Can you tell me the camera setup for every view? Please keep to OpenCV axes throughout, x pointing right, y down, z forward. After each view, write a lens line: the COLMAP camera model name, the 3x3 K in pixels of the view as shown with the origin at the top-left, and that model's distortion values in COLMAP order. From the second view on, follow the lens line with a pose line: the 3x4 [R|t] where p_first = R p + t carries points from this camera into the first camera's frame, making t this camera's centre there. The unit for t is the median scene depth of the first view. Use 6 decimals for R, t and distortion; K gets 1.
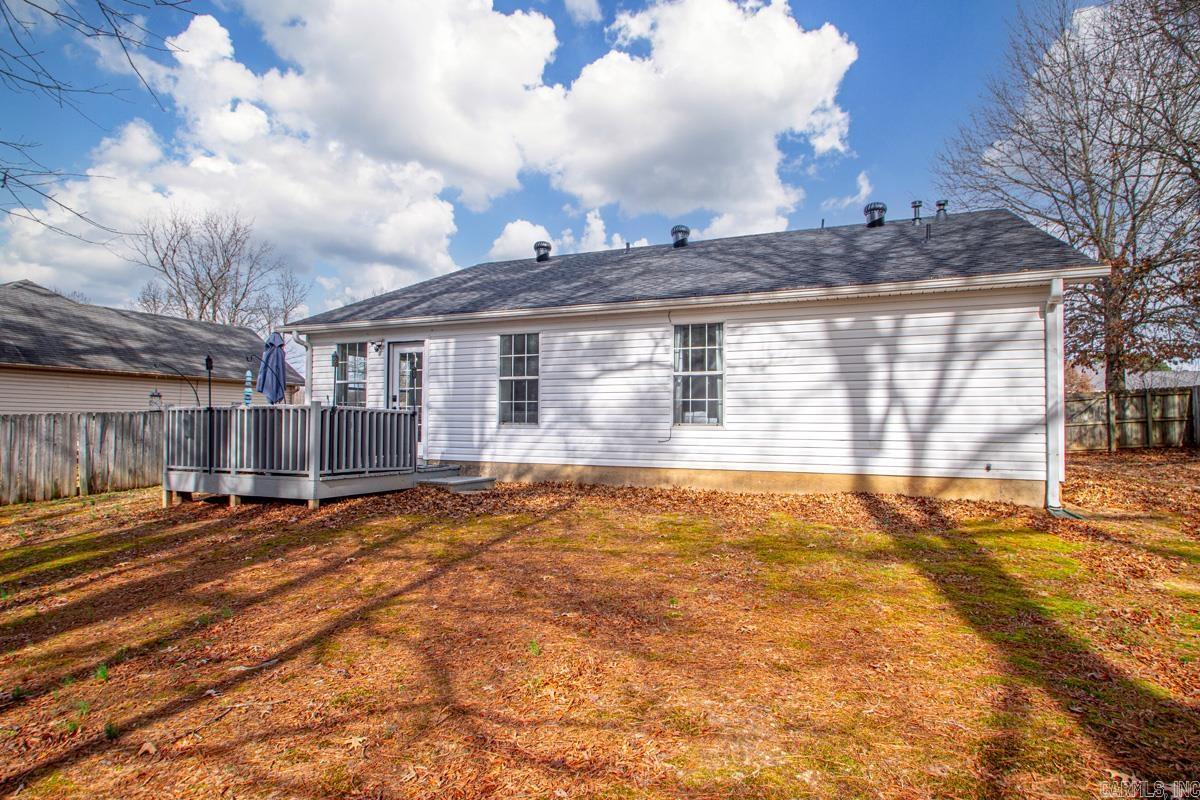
lens RADIAL K [[630.4, 0, 578.2], [0, 630.4, 404.4], [0, 0, 1]] dist [-0.011844, -0.000094]
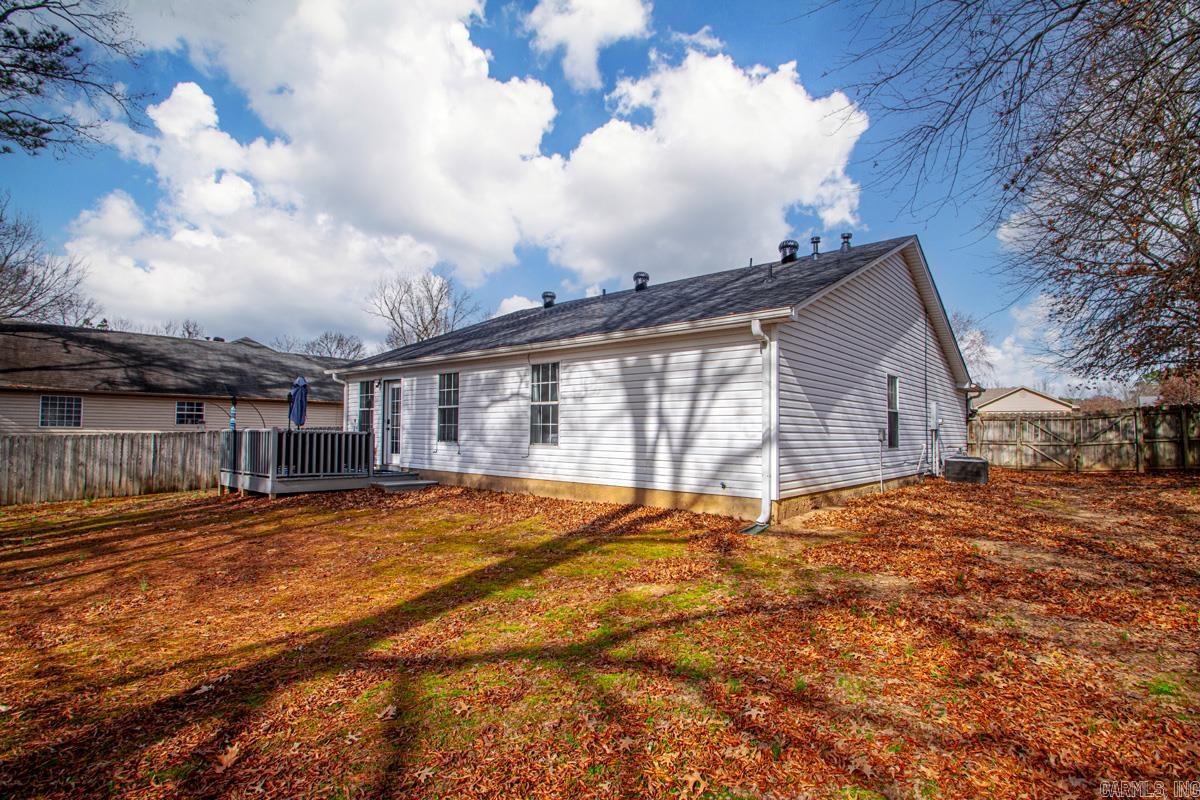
lens RADIAL K [[554.6, 0, 593.4], [0, 554.6, 406.6], [0, 0, 1]] dist [0.012075, -0.014408]
pose [[0.959488, -0.009898, -0.281575, 0.586293], [0.004562, 0.999798, -0.019600, -0.020217], [0.281712, 0.017521, 0.959339, -0.031518]]
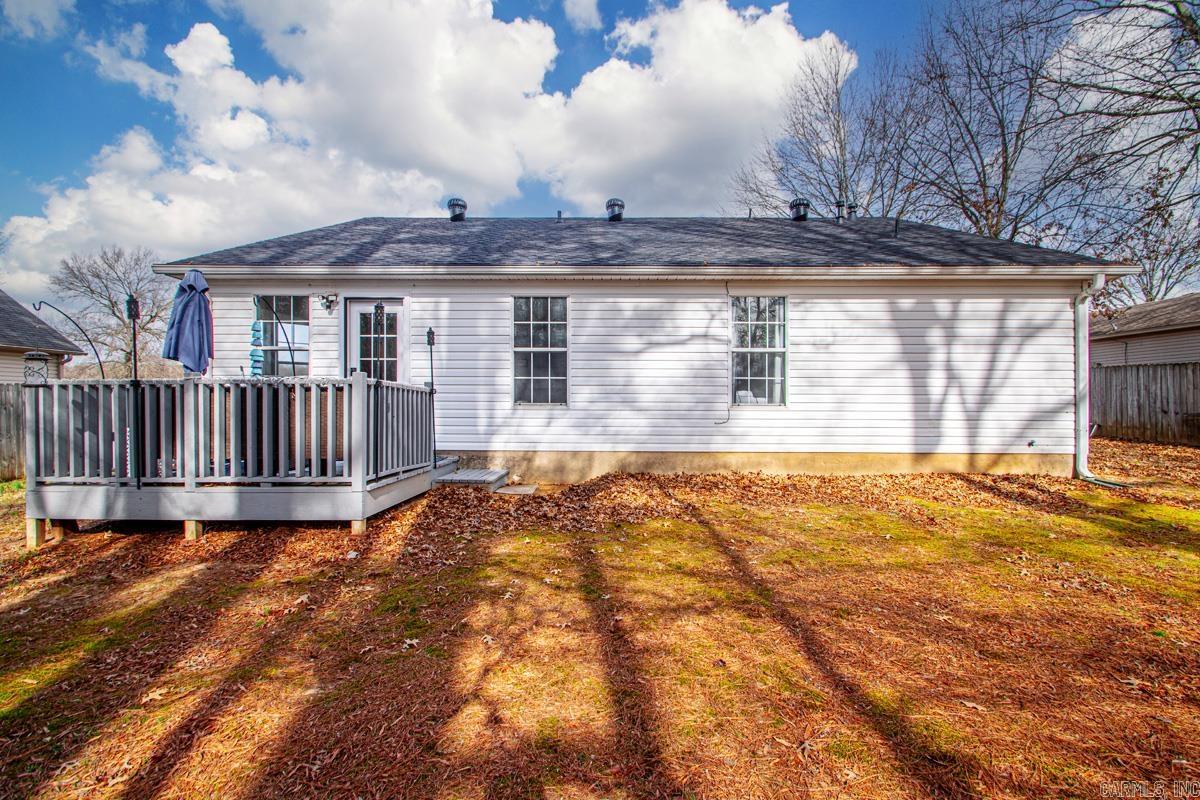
lens RADIAL K [[591.6, 0, 600.0], [0, 591.6, 395.1], [0, 0, 1]] dist [-0.001270, -0.000531]
pose [[0.926988, 0.002219, 0.375085, -0.352358], [-0.009673, 0.999791, 0.017990, 0.003988], [-0.374967, -0.020305, 0.926816, 0.270282]]
